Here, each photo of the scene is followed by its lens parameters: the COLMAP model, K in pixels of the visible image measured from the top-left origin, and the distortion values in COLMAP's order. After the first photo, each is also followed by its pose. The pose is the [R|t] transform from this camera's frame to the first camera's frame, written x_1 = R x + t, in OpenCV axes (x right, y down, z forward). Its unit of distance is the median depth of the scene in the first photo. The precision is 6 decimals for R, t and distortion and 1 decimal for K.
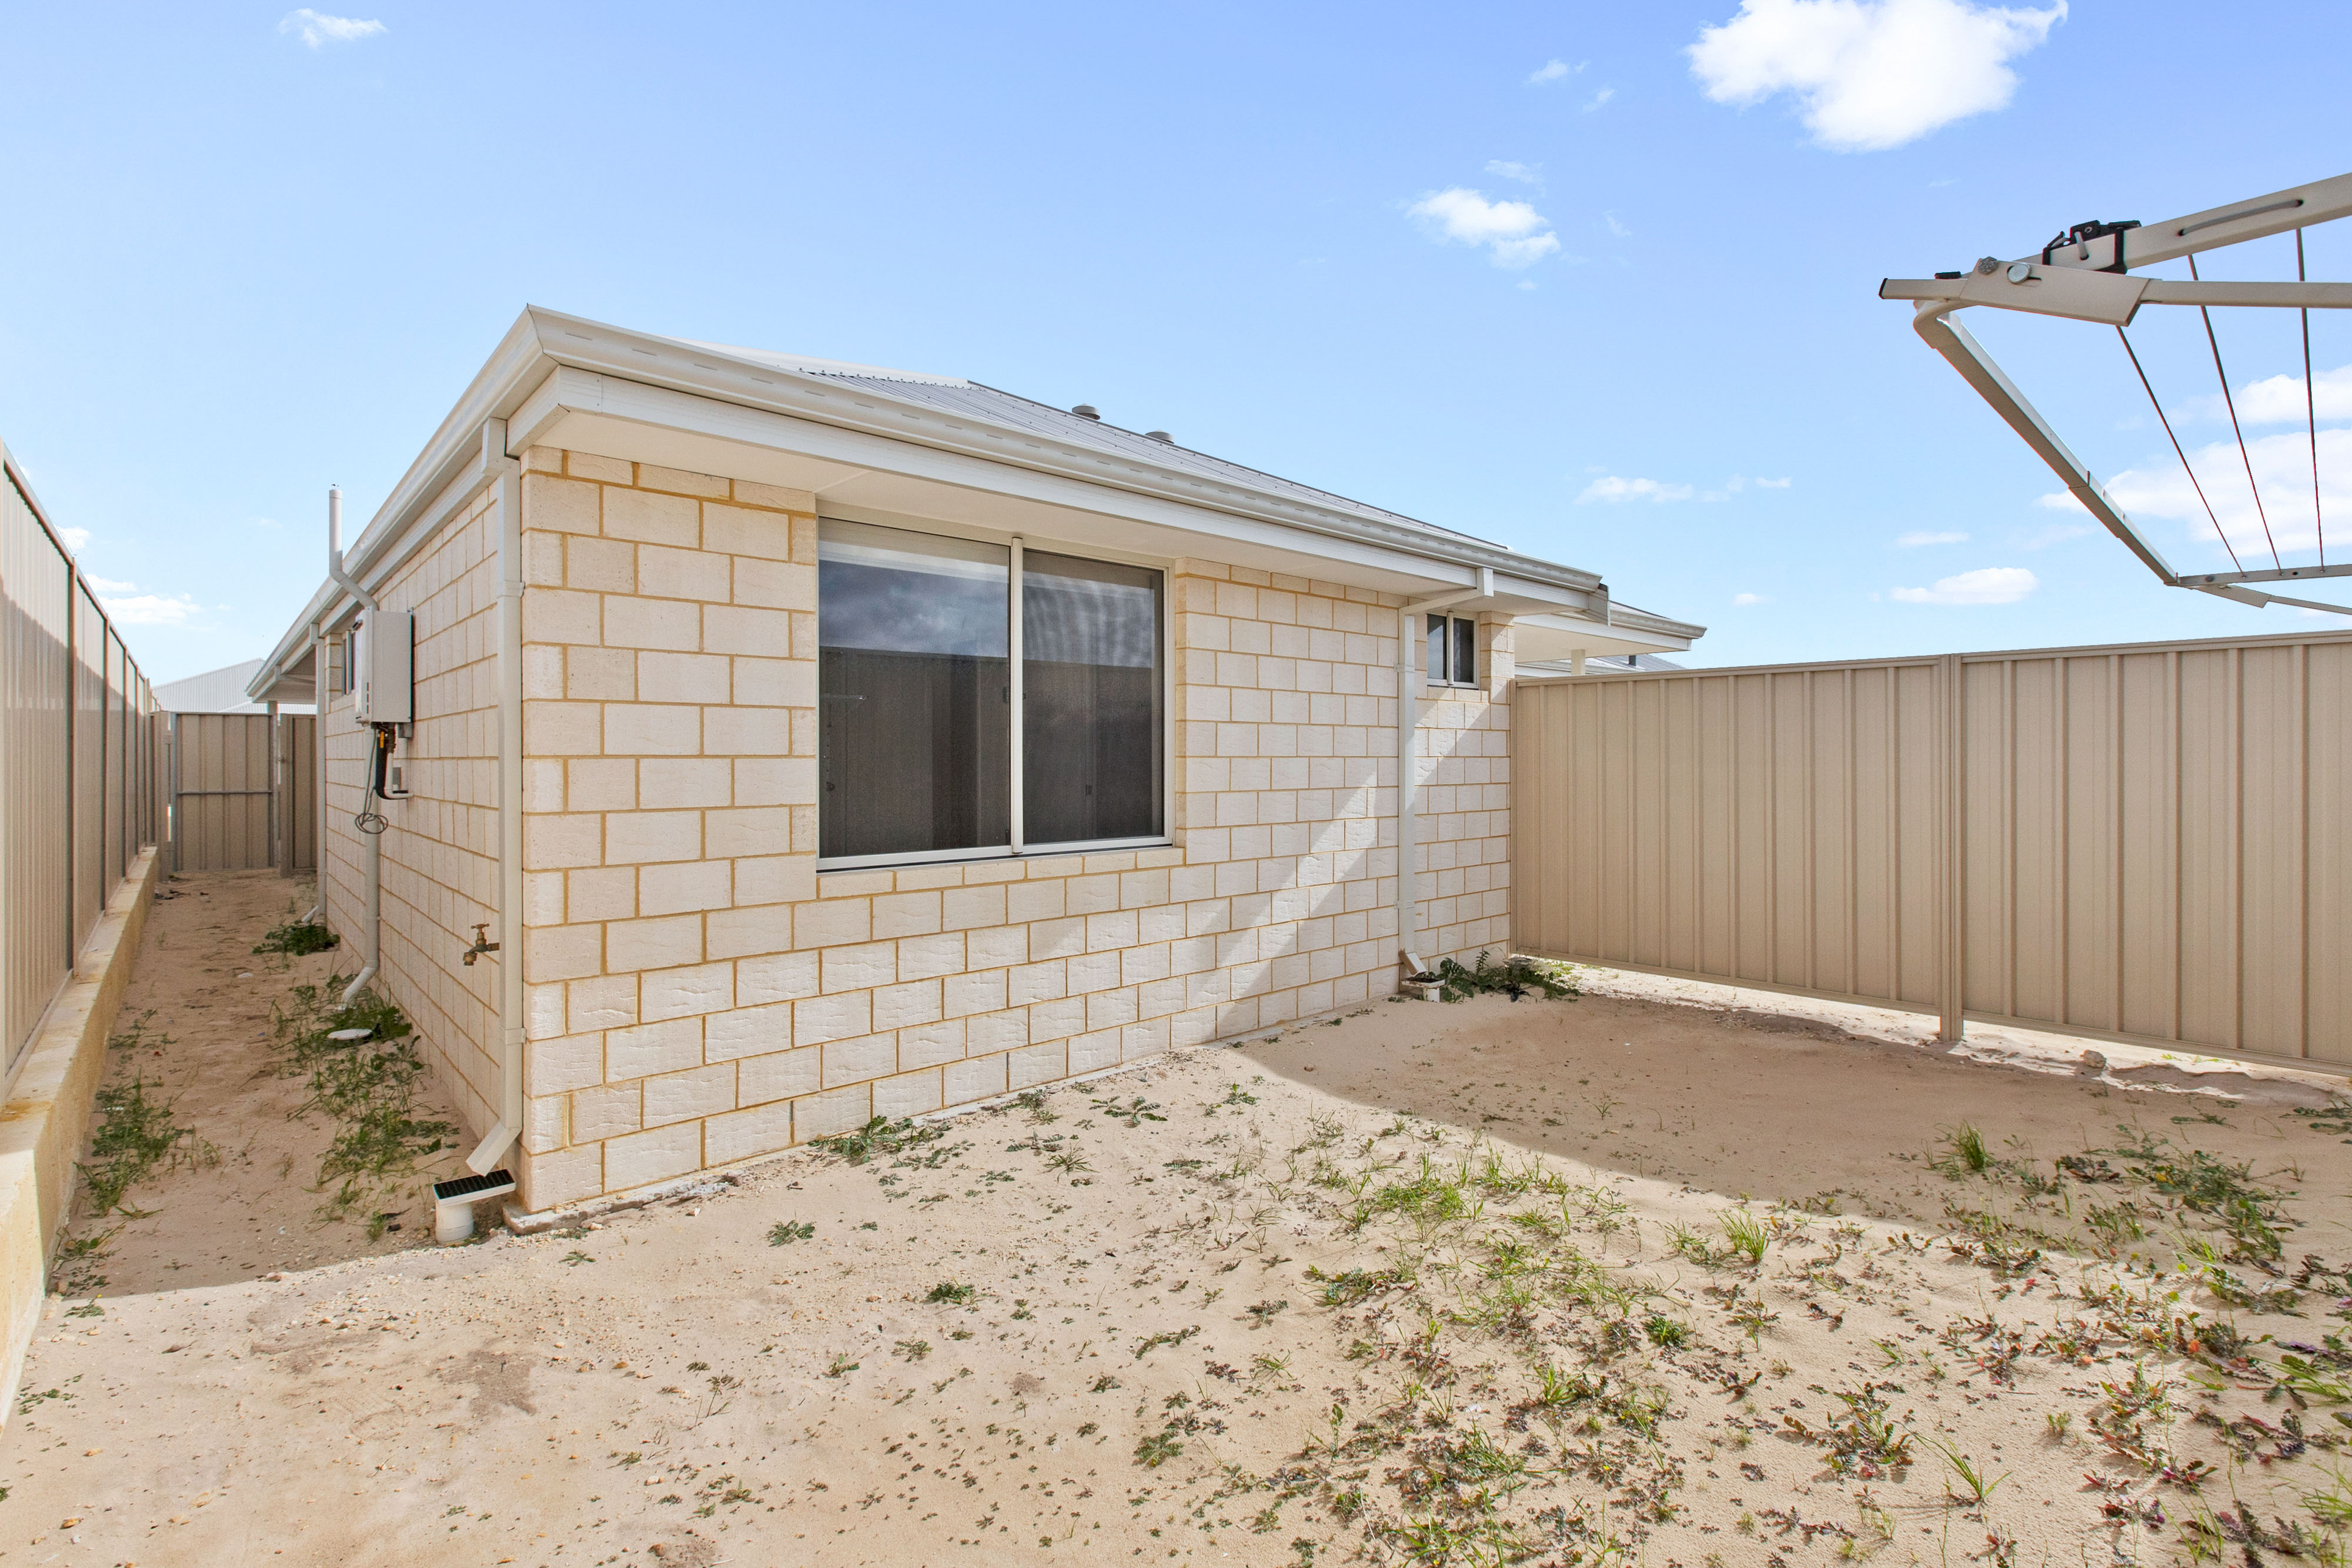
lens RADIAL K [[1044.6, 0, 1182.2], [0, 1044.6, 759.0], [0, 0, 1]] dist [0.001000, -0.001385]
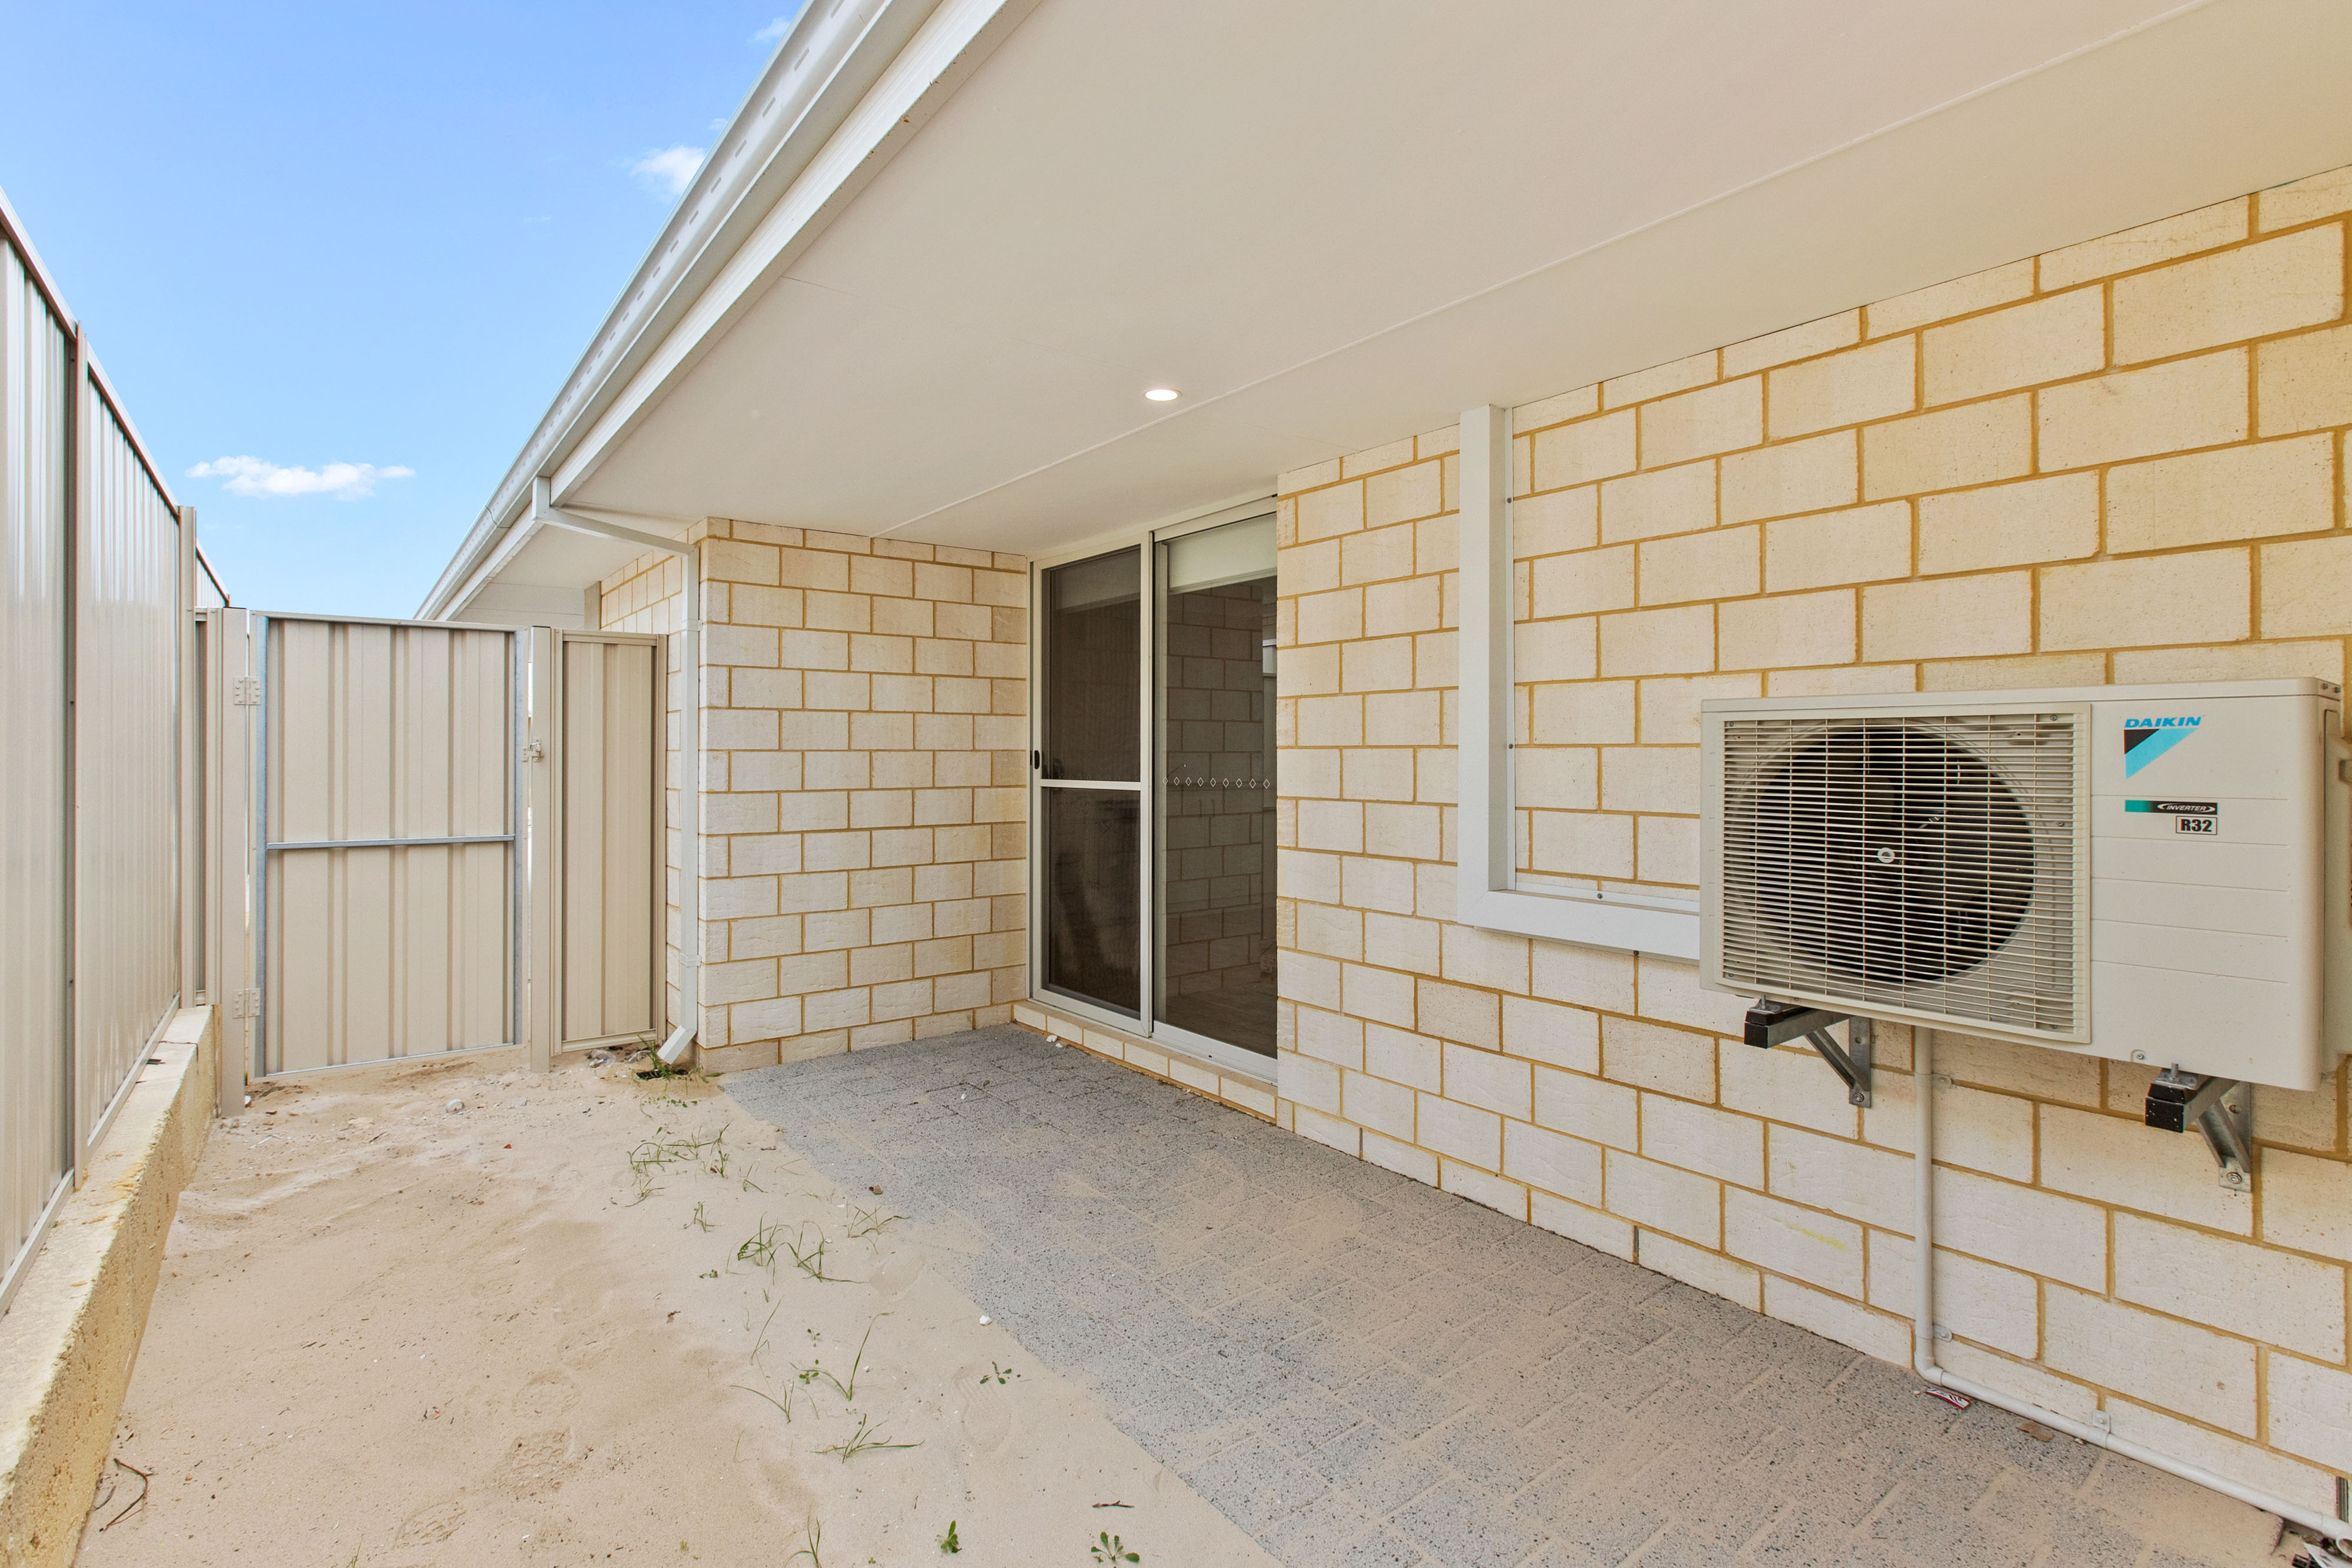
lens RADIAL K [[1044.6, 0, 1164.9], [0, 1044.6, 763.5], [0, 0, 1]] dist [0.001000, -0.001385]
pose [[0.997710, 0.012803, -0.066415, -0.627933], [-0.013065, 0.999908, -0.003516, 0.002045], [0.066364, 0.004375, 0.997786, 0.658178]]
